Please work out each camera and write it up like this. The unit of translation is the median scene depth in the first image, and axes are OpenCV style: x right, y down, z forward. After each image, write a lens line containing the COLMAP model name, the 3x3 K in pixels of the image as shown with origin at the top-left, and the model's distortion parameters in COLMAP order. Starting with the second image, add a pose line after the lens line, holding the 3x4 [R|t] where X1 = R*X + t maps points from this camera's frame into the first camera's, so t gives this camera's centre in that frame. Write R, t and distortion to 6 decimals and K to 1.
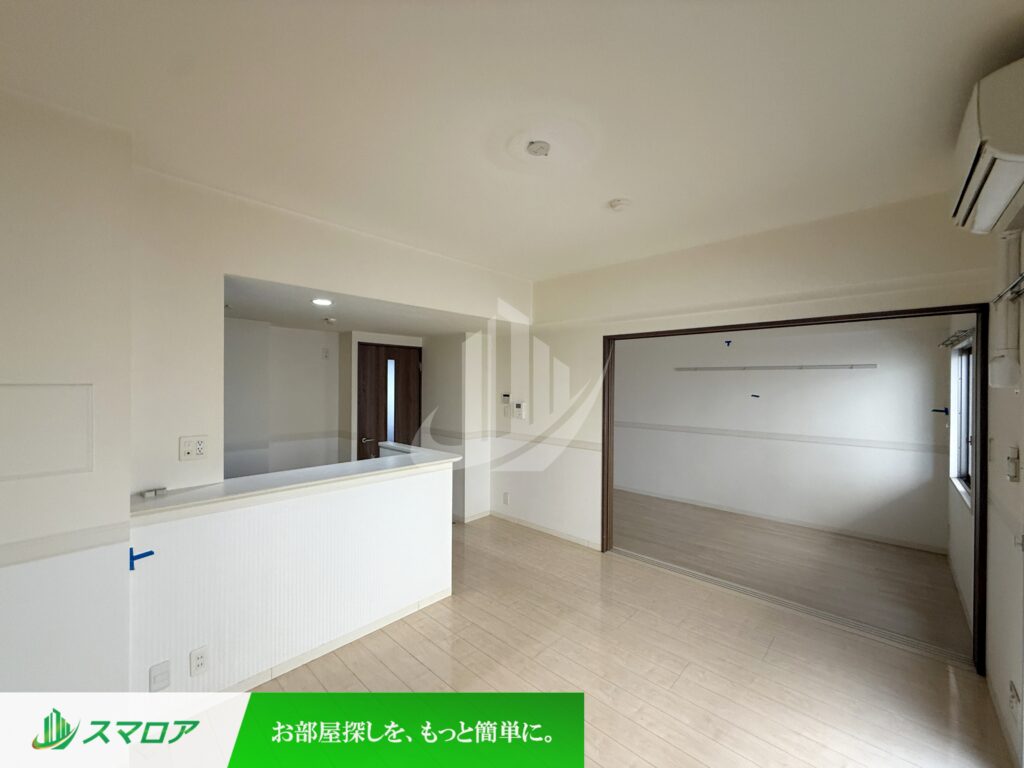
lens RADIAL K [[406.1, 0, 508.7], [0, 406.1, 381.4], [0, 0, 1]] dist [-0.001444, -0.000241]
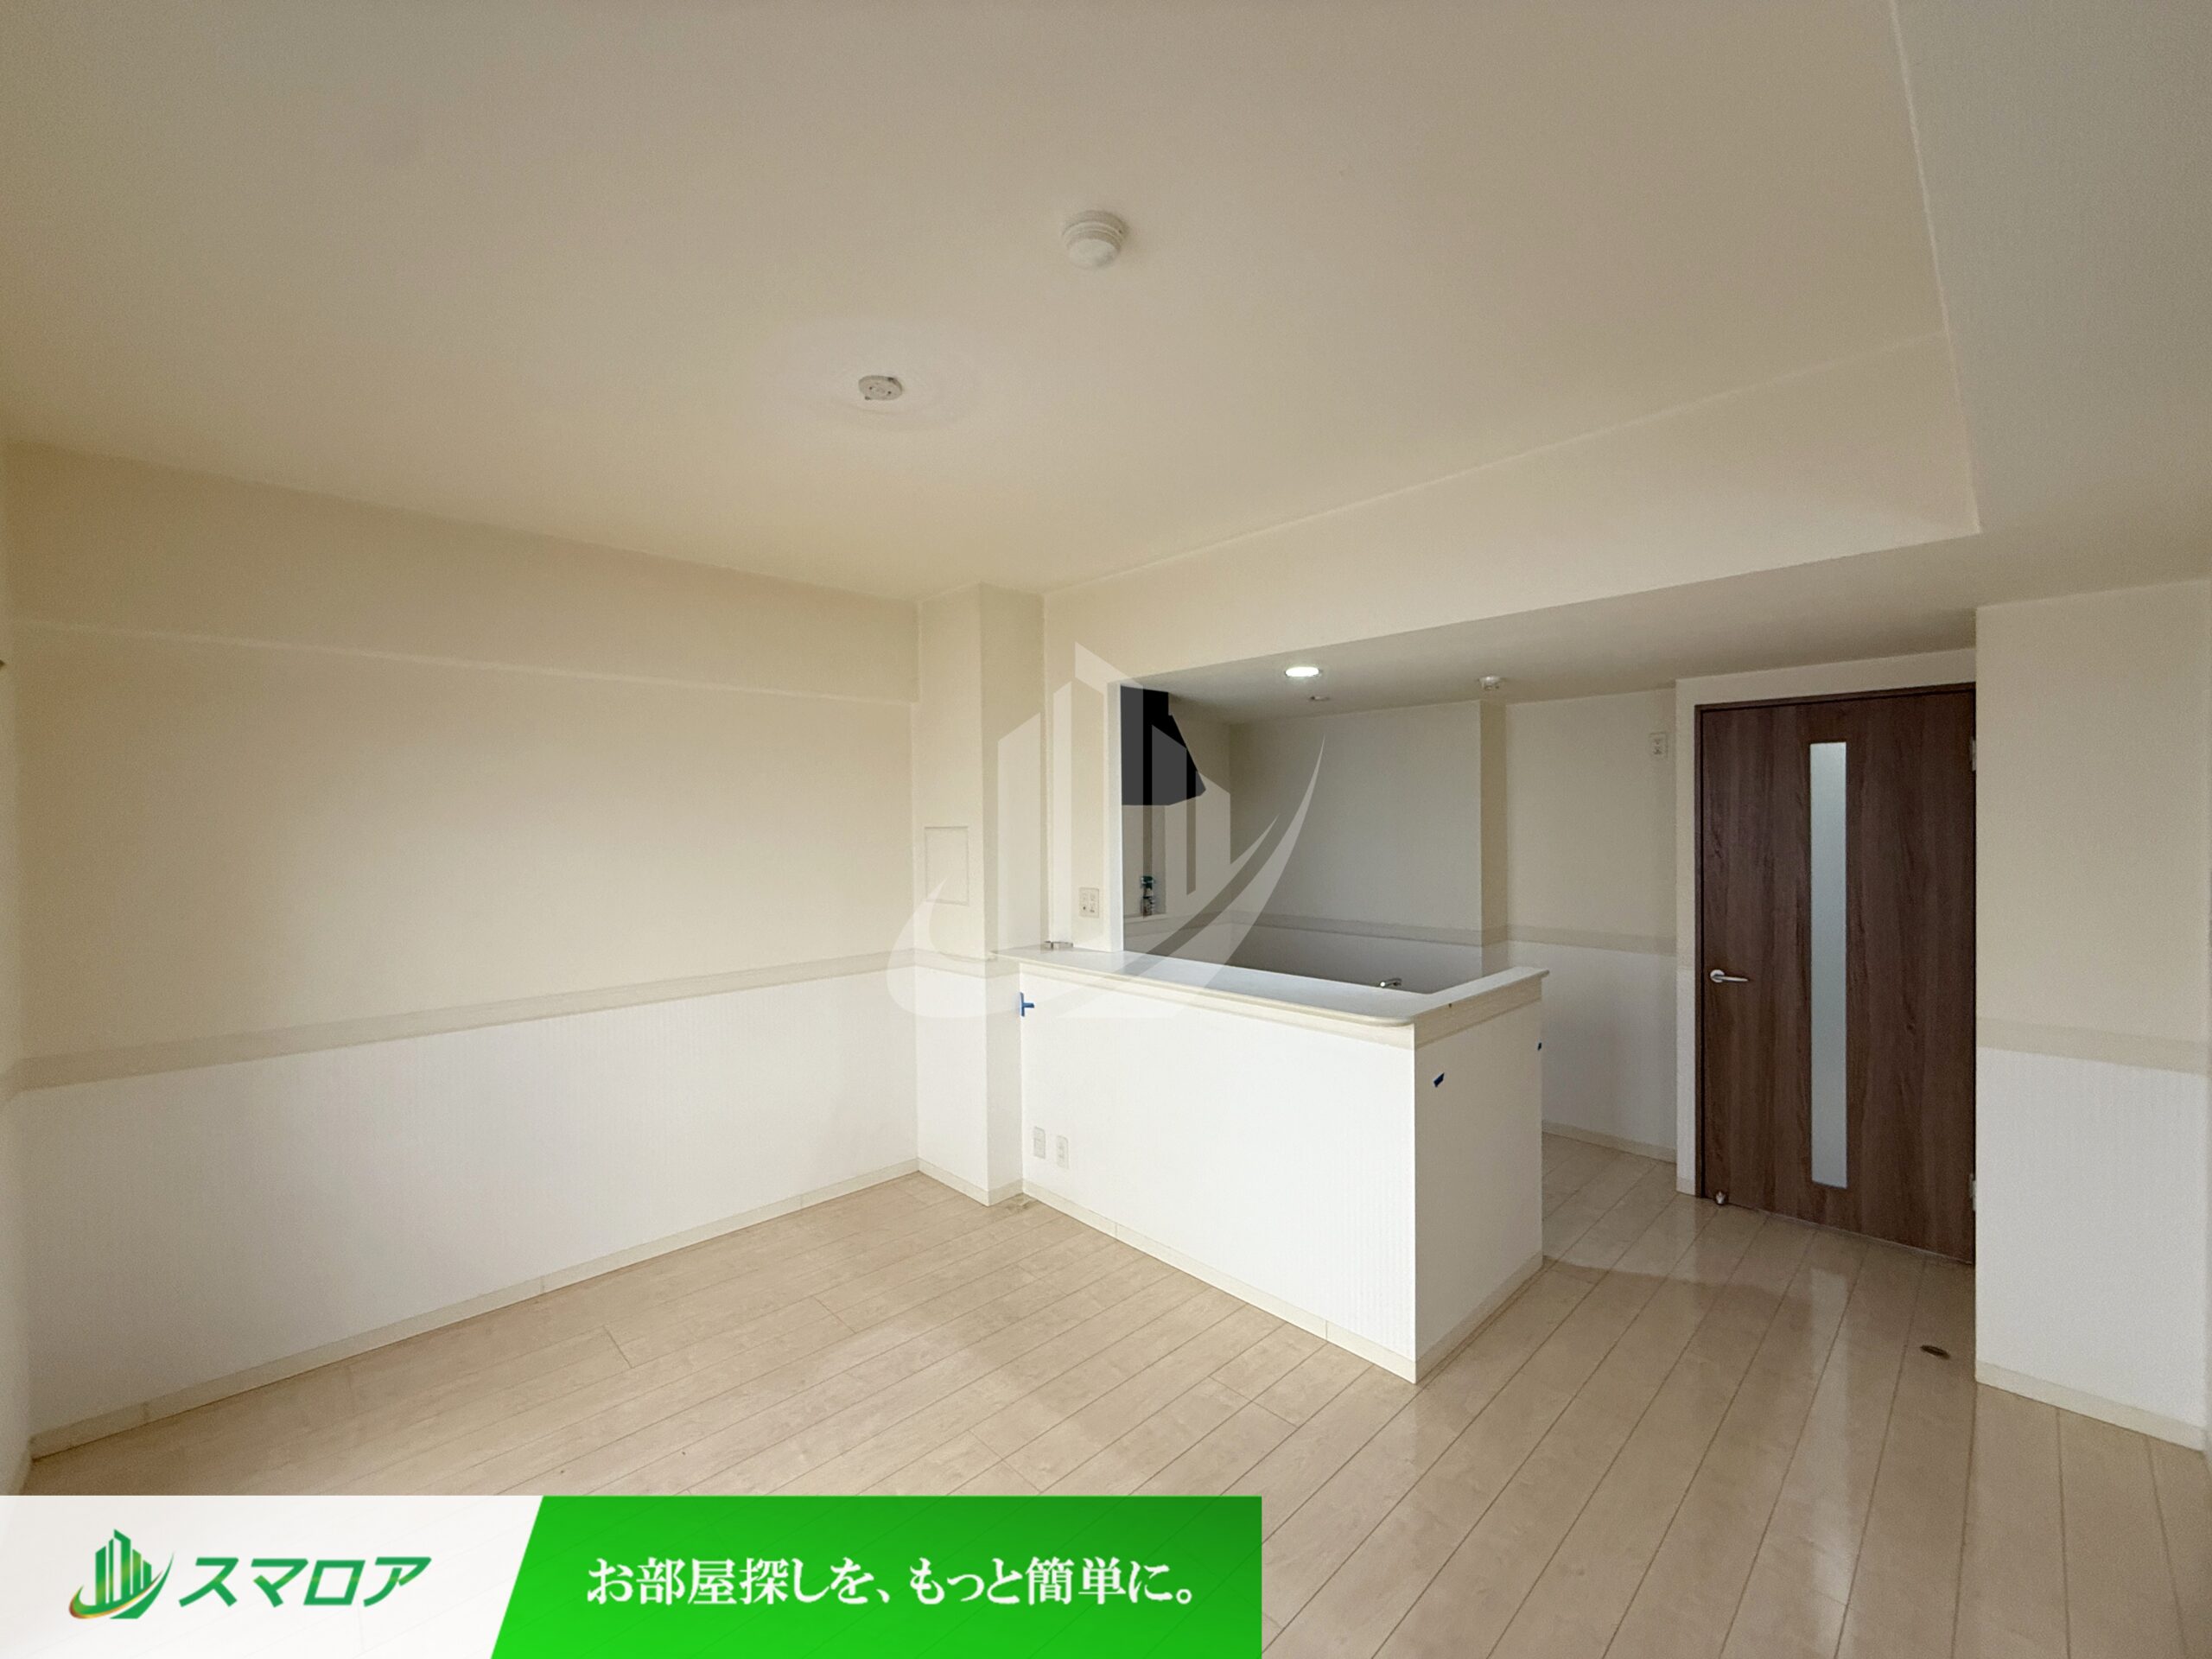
lens RADIAL K [[877.2, 0, 1109.8], [0, 877.2, 829.3], [0, 0, 1]] dist [-0.001444, -0.000241]
pose [[-0.046491, 0.002110, -0.998916, 0.704475], [0.014428, 0.999895, 0.001440, 0.008555], [0.998814, -0.014345, -0.046517, 0.789489]]
